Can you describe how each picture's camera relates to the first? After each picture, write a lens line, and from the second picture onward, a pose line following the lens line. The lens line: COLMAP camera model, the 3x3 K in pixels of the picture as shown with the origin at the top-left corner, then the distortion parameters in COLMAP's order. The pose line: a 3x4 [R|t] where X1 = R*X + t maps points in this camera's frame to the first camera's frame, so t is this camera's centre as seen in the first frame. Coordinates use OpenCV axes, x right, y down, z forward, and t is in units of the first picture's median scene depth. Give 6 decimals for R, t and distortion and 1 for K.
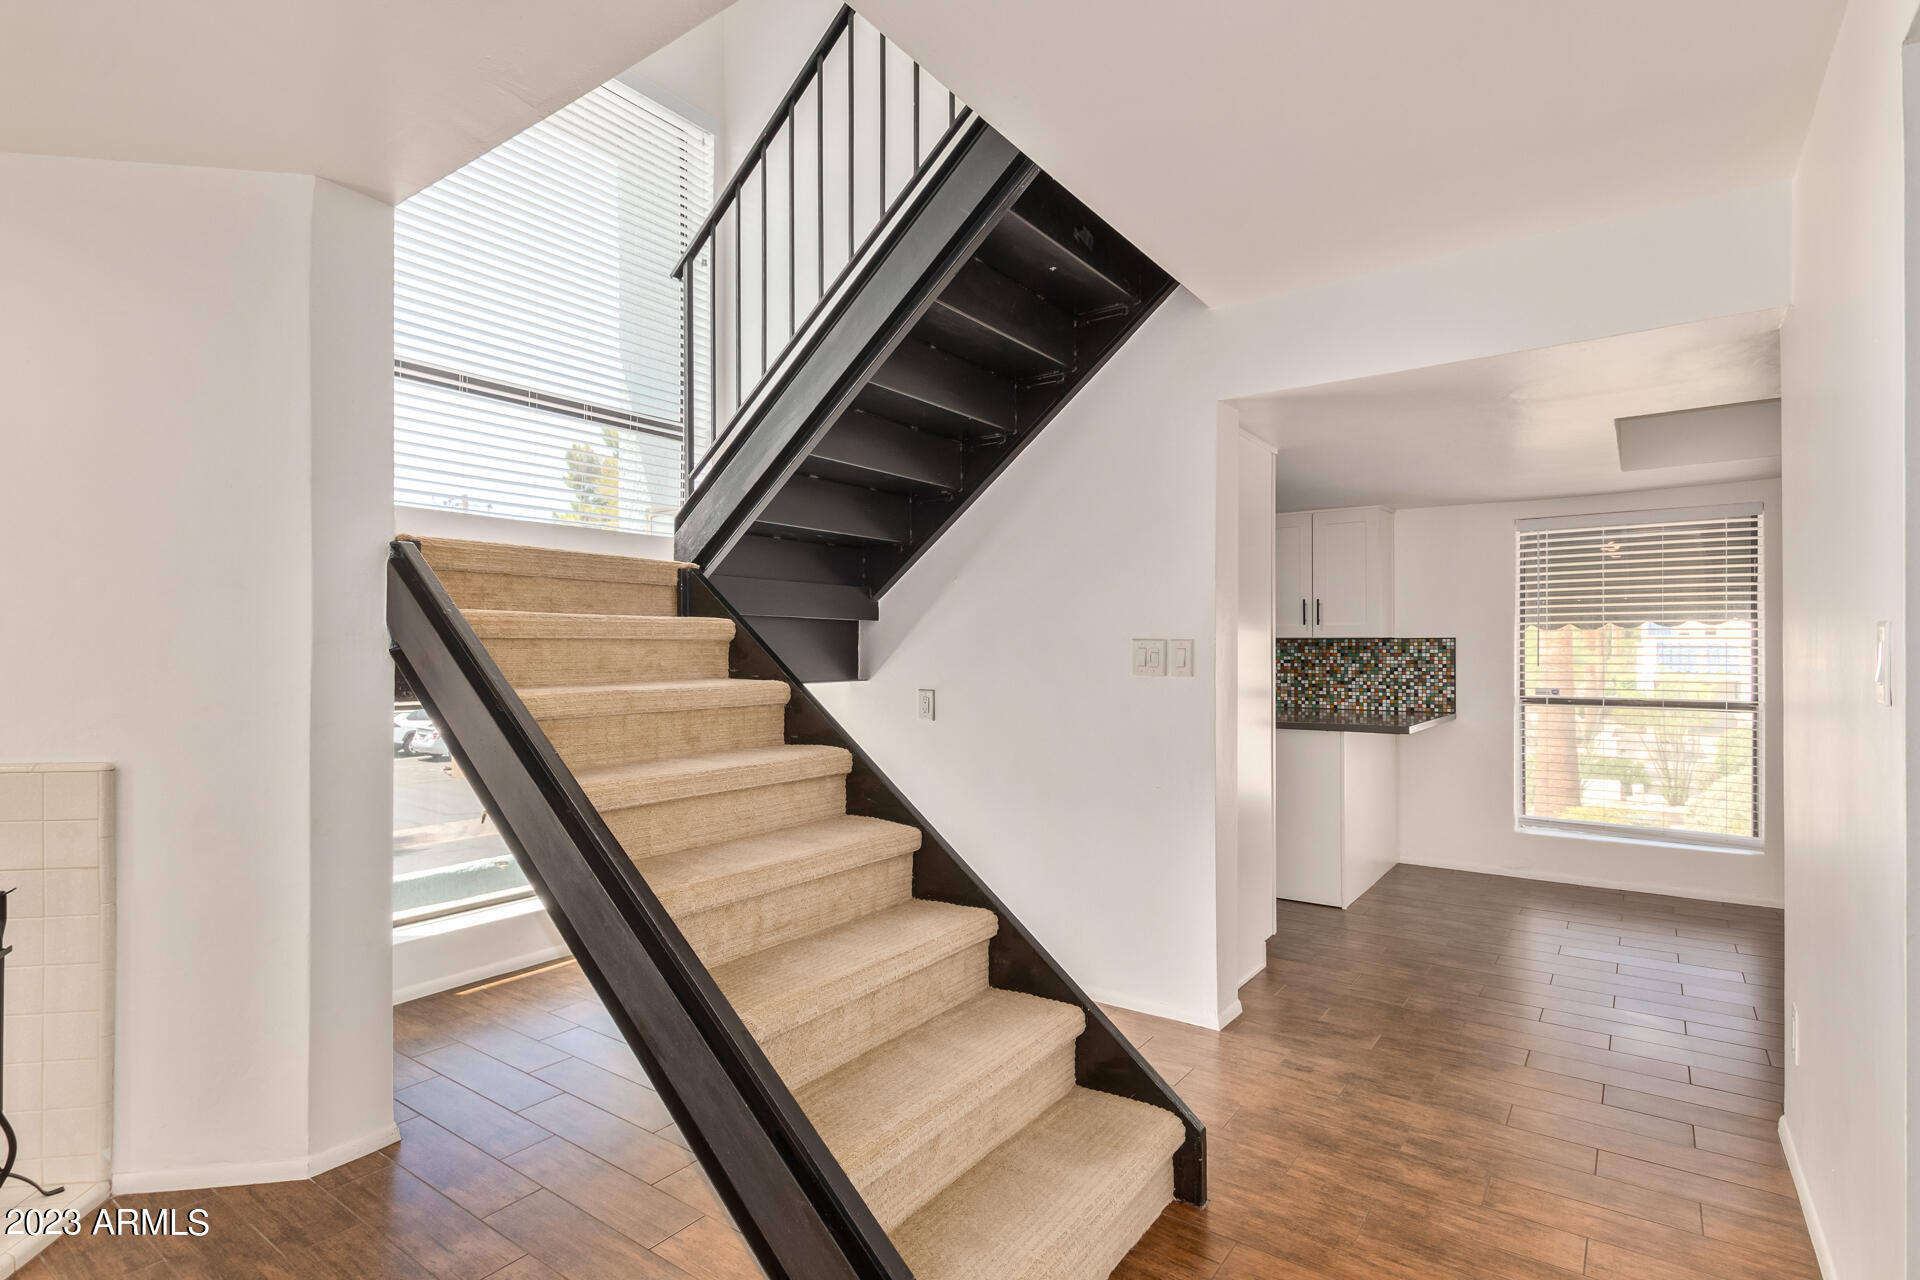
lens RADIAL K [[945.1, 0, 960.4], [0, 945.1, 646.2], [0, 0, 1]] dist [0.011934, -0.000643]
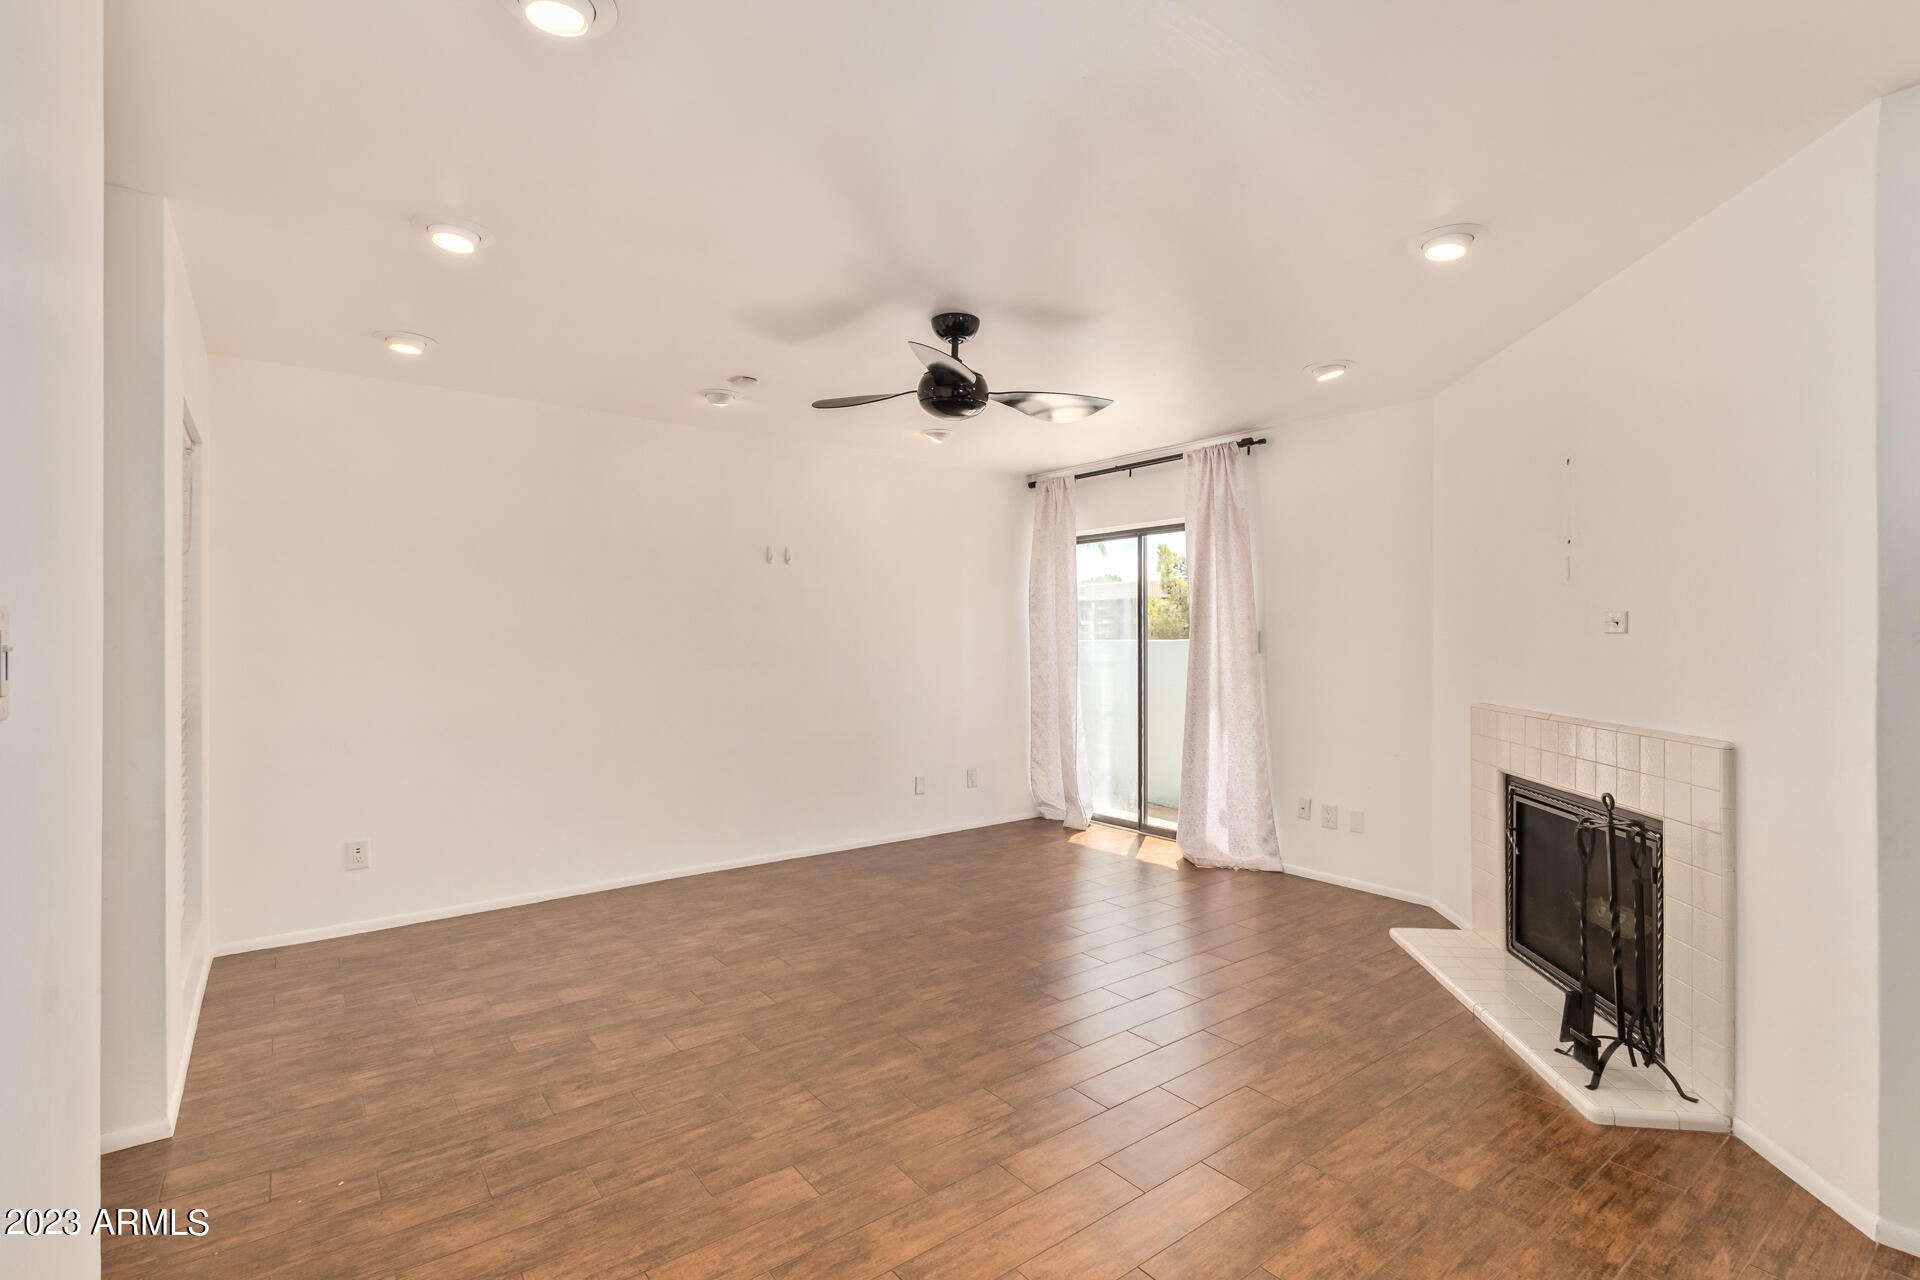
lens RADIAL K [[871.5, 0, 949.3], [0, 871.5, 639.6], [0, 0, 1]] dist [0.002832, 0.000260]
pose [[-0.293009, -0.001212, -0.956109, 0.146027], [0.005907, 0.999978, -0.003078, 0.000007], [0.956091, -0.006550, -0.292996, 0.181893]]
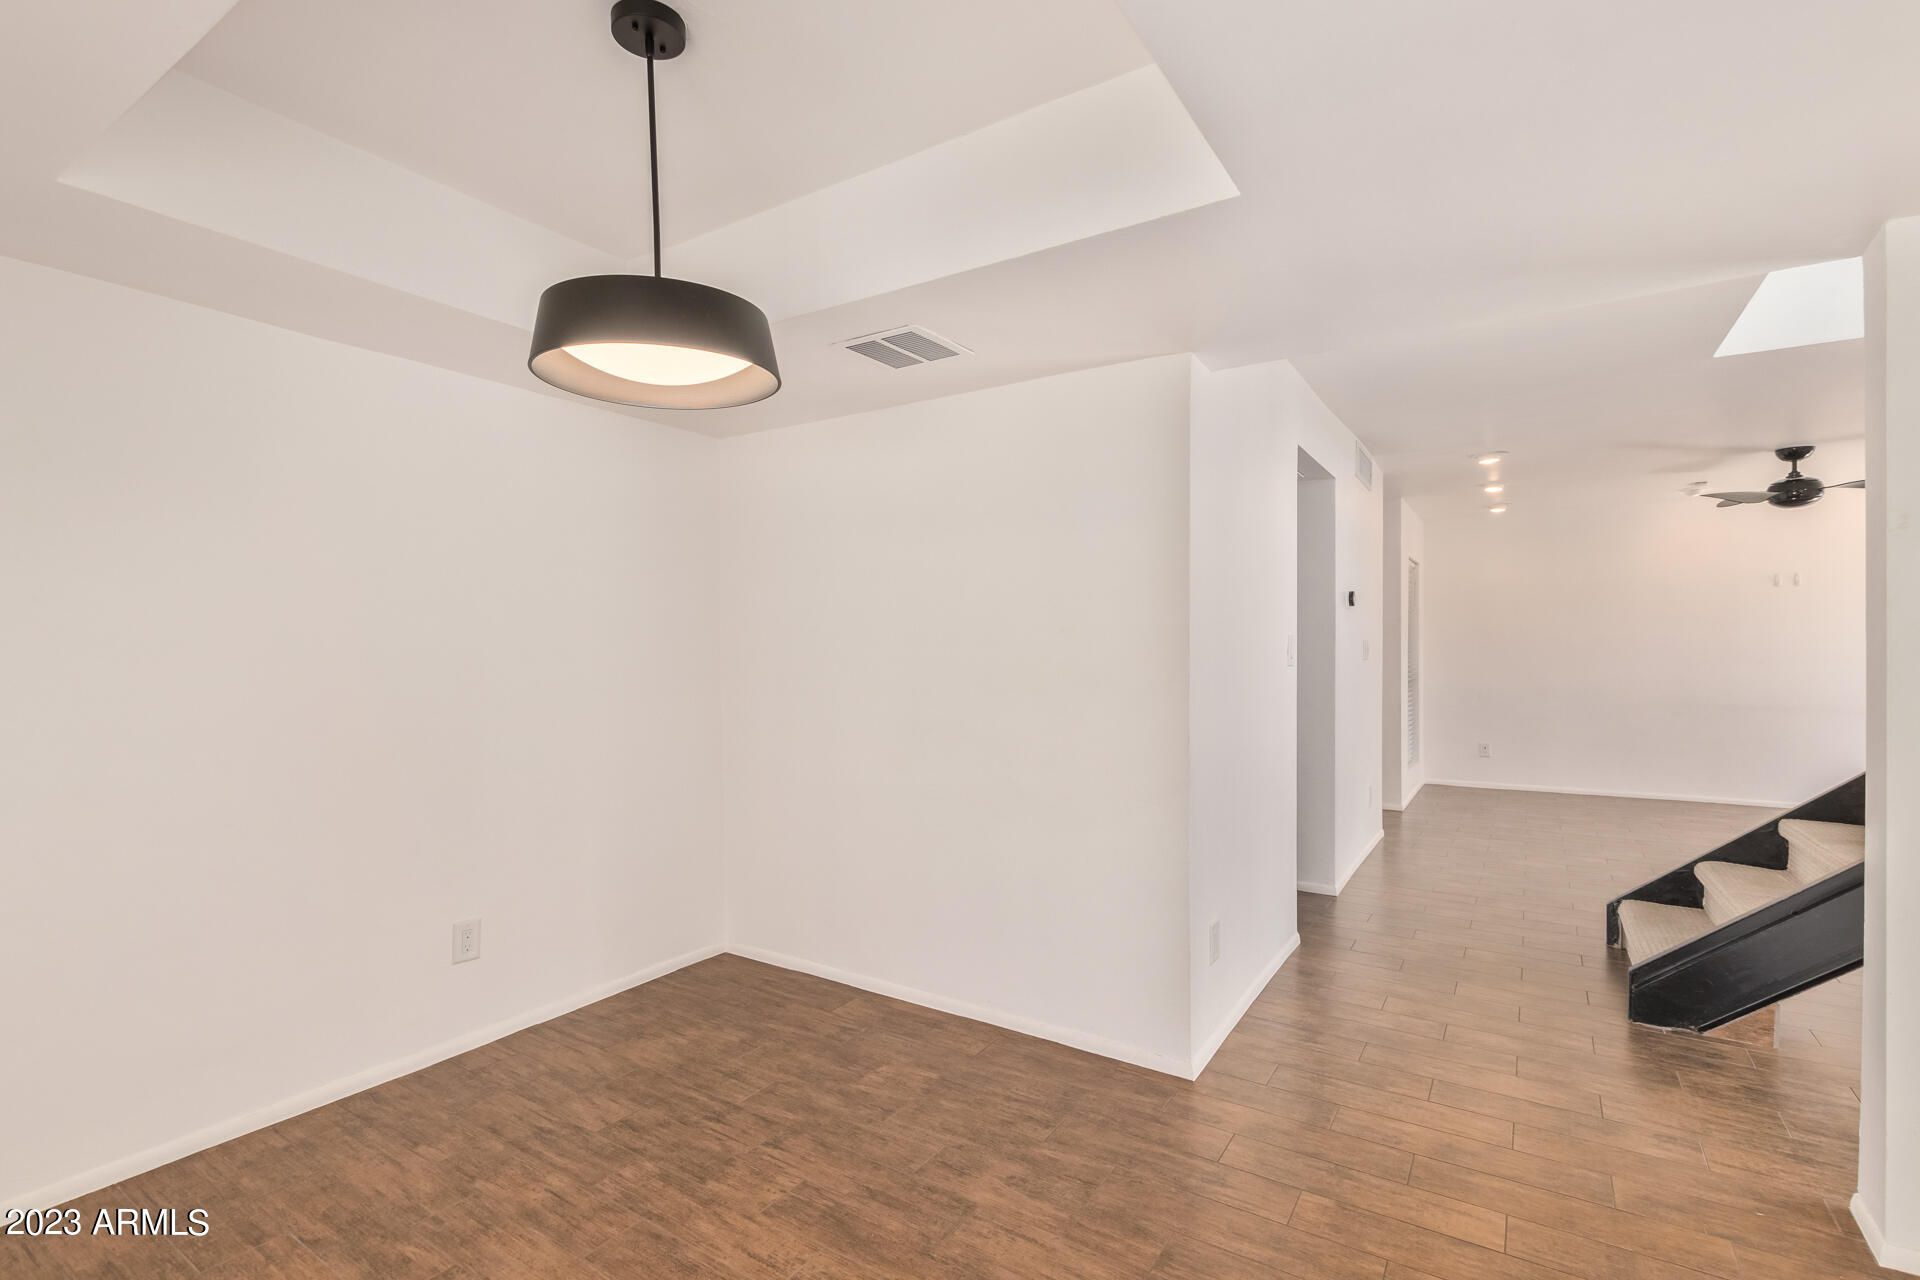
lens RADIAL K [[880.1, 0, 985.6], [0, 880.1, 651.3], [0, 0, 1]] dist [0.012116, 0.000133]
pose [[-0.997840, 0.004866, -0.065505, 0.526906], [0.005123, 0.999980, -0.003752, 0.006474], [0.065485, -0.004079, -0.997845, 0.908556]]
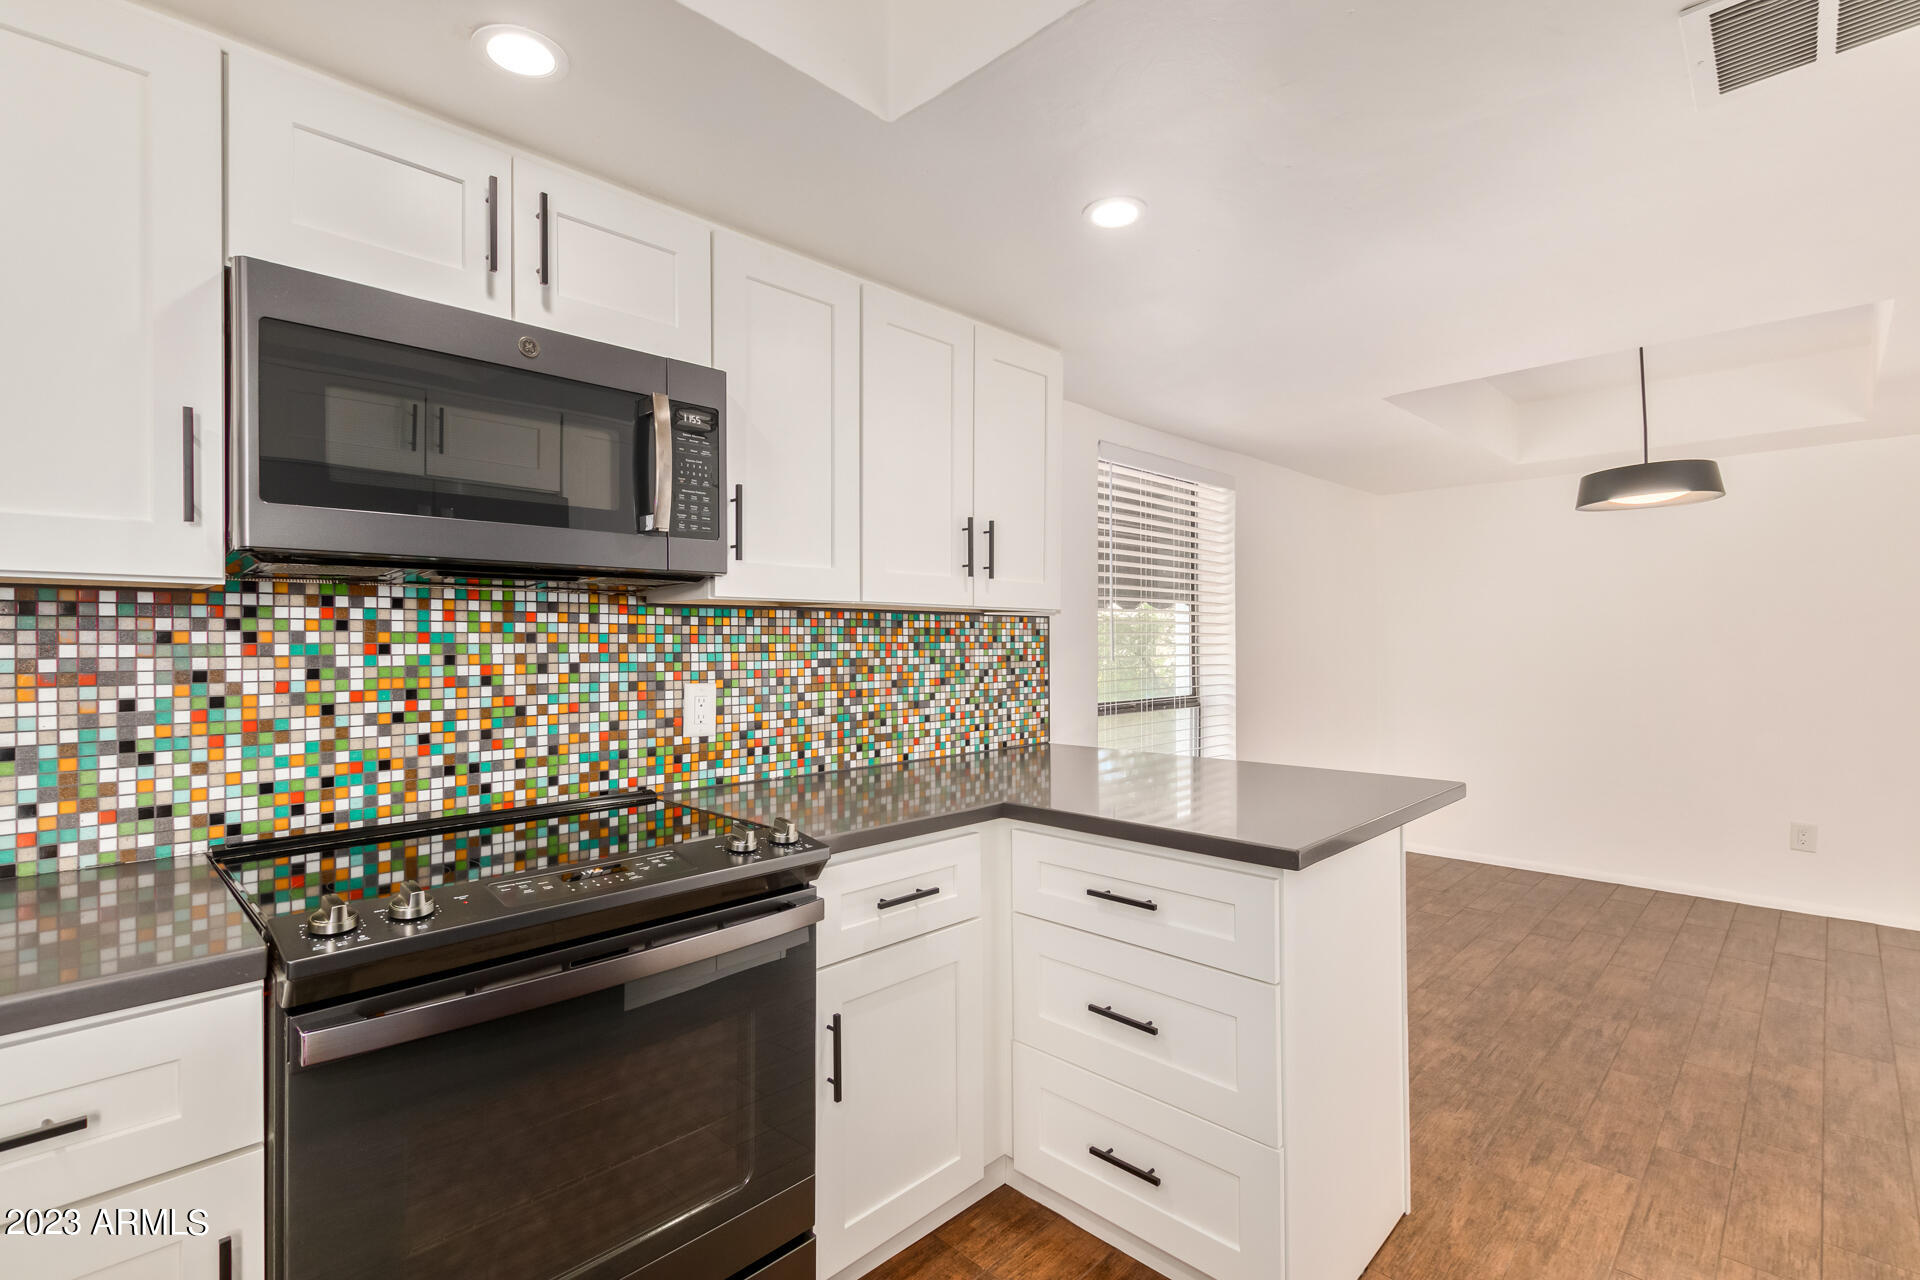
lens RADIAL K [[879.4, 0, 956.5], [0, 879.4, 641.0], [0, 0, 1]] dist [0.004064, 0.000014]
pose [[0.146007, 0.001425, 0.989283, -0.033019], [-0.002069, 0.999997, -0.001135, 0.007389], [-0.989281, -0.001881, 0.146009, 0.972009]]
